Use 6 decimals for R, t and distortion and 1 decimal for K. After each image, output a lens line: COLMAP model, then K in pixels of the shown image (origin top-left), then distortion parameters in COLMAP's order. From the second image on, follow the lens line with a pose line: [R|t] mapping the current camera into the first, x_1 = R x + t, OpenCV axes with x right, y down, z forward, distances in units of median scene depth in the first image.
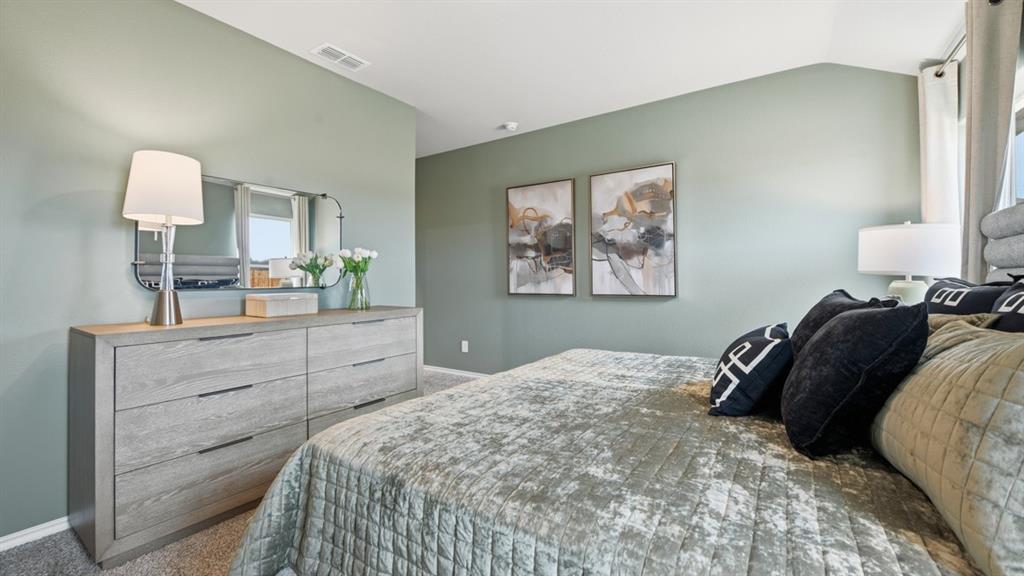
lens RADIAL K [[408.7, 0, 527.5], [0, 408.7, 271.2], [0, 0, 1]] dist [-0.009449, -0.001765]
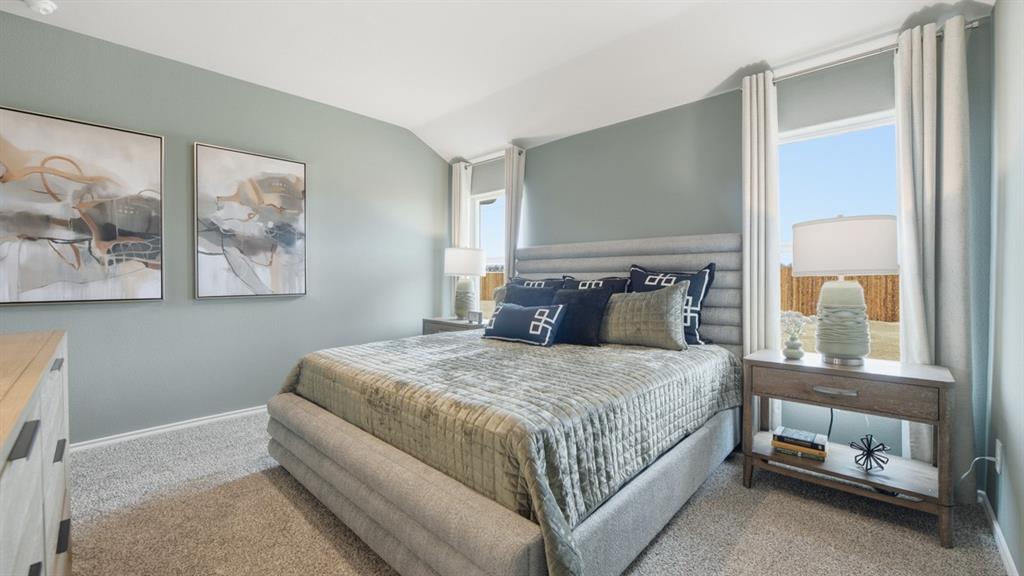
lens RADIAL K [[408.7, 0, 514.7], [0, 408.7, 282.5], [0, 0, 1]] dist [-0.009449, -0.001765]
pose [[0.193030, -0.005153, 0.981179, -0.503456], [-0.020937, 0.999737, 0.009370, 0.009948], [-0.980969, -0.022351, 0.192871, 0.264542]]
